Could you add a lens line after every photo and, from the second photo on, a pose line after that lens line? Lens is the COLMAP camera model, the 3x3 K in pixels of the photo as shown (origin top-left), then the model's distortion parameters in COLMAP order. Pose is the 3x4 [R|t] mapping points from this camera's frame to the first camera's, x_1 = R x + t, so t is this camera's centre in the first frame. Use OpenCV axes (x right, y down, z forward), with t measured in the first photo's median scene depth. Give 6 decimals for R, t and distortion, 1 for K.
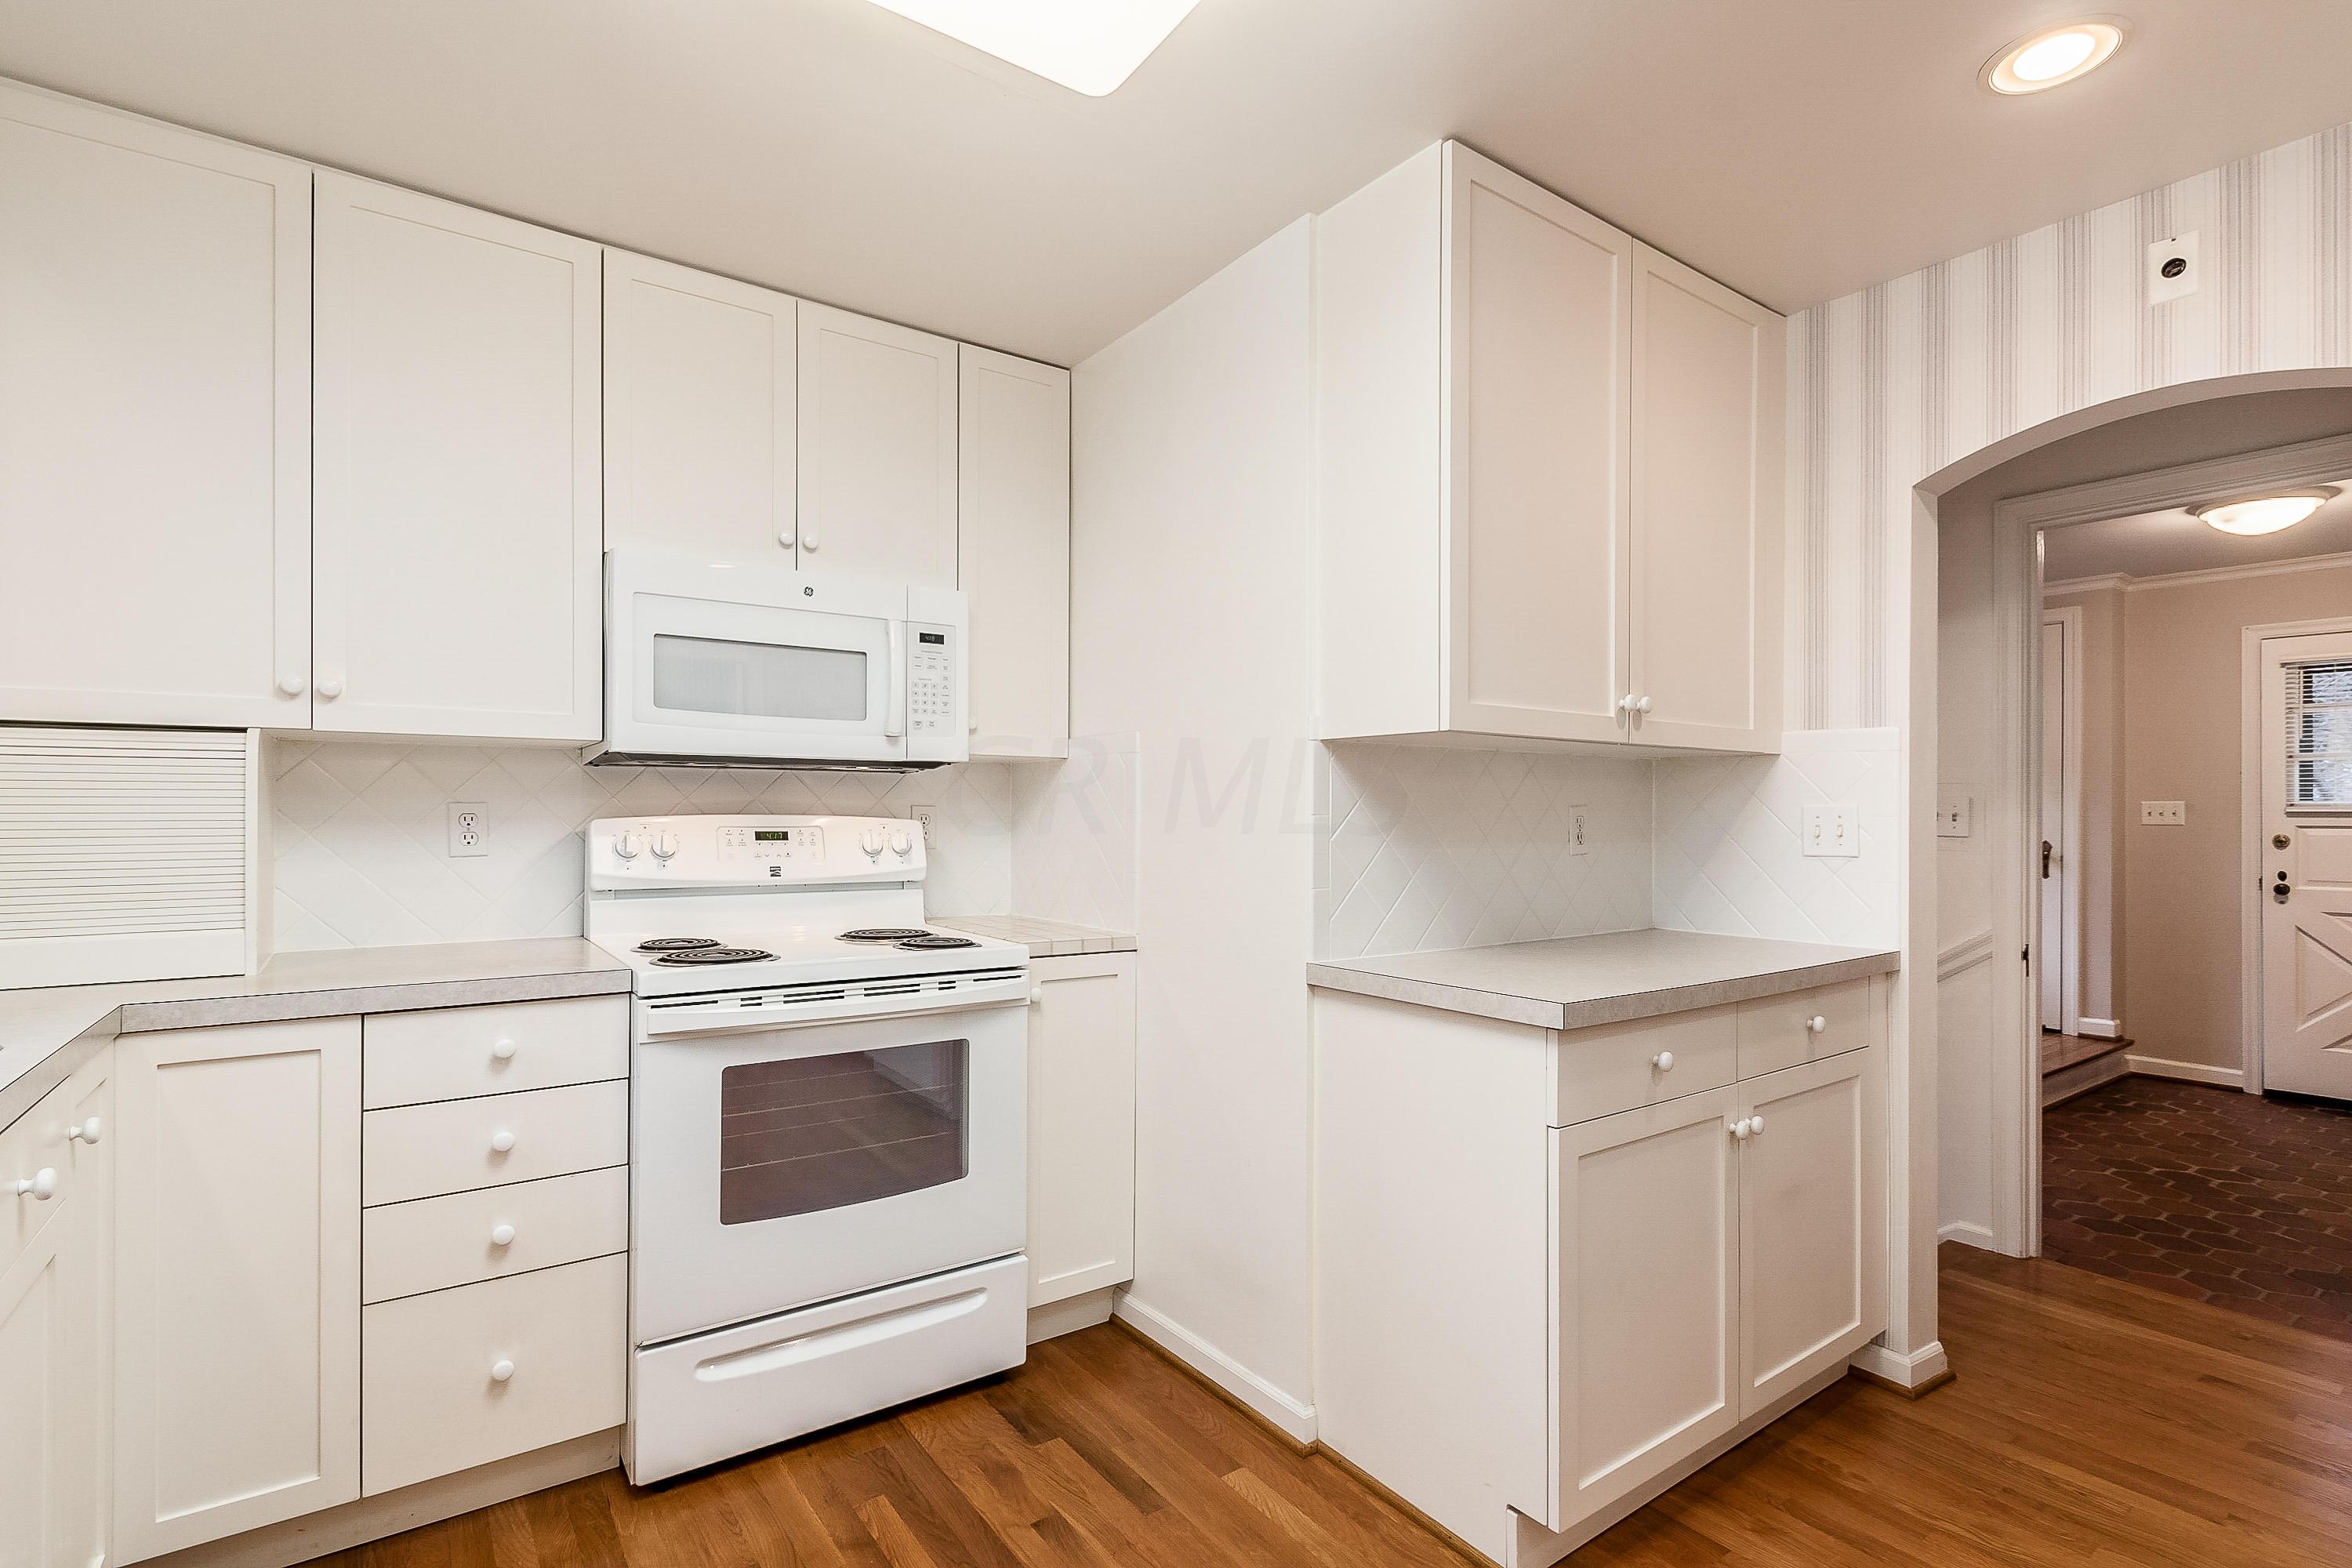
lens RADIAL K [[1140.4, 0, 1186.1], [0, 1140.4, 808.7], [0, 0, 1]] dist [0.007540, -0.003157]
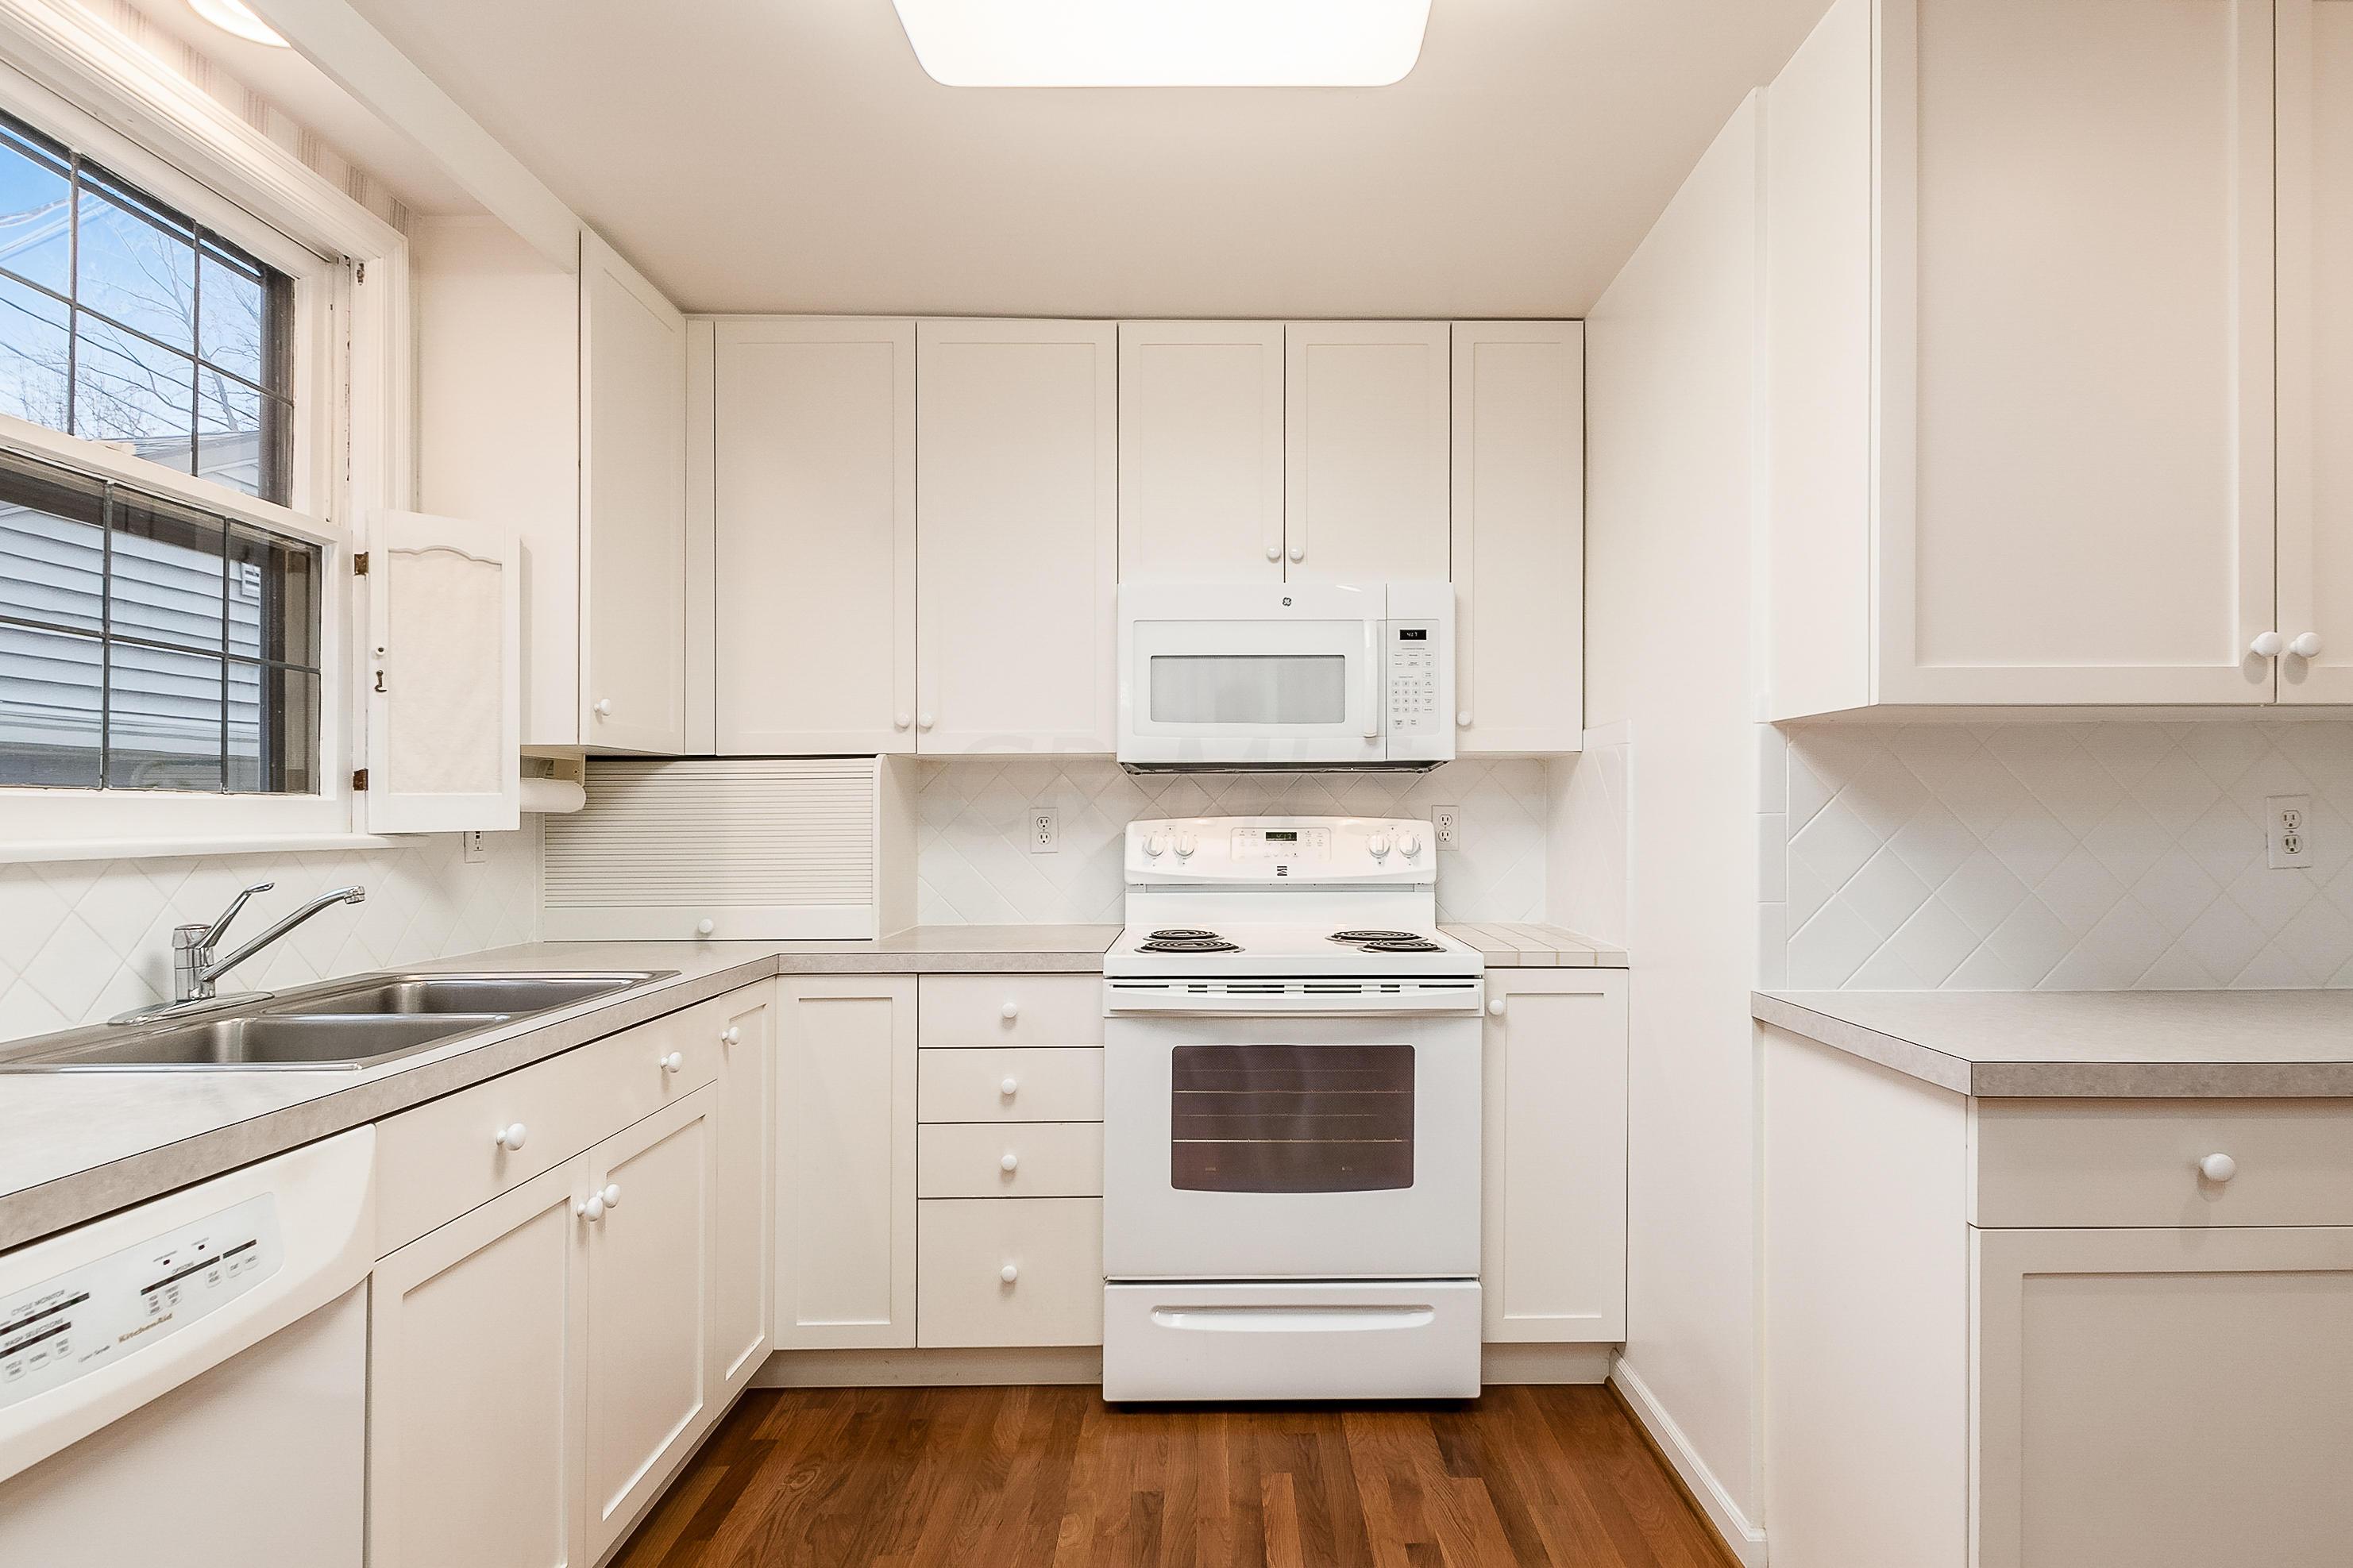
lens RADIAL K [[1275.2, 0, 1198.2], [0, 1275.2, 803.6], [0, 0, 1]] dist [0.021135, -0.001911]
pose [[0.812283, -0.012510, -0.583129, 0.318815], [0.011443, 0.999919, -0.005512, -0.001155], [0.583151, -0.002195, 0.812361, 0.007665]]
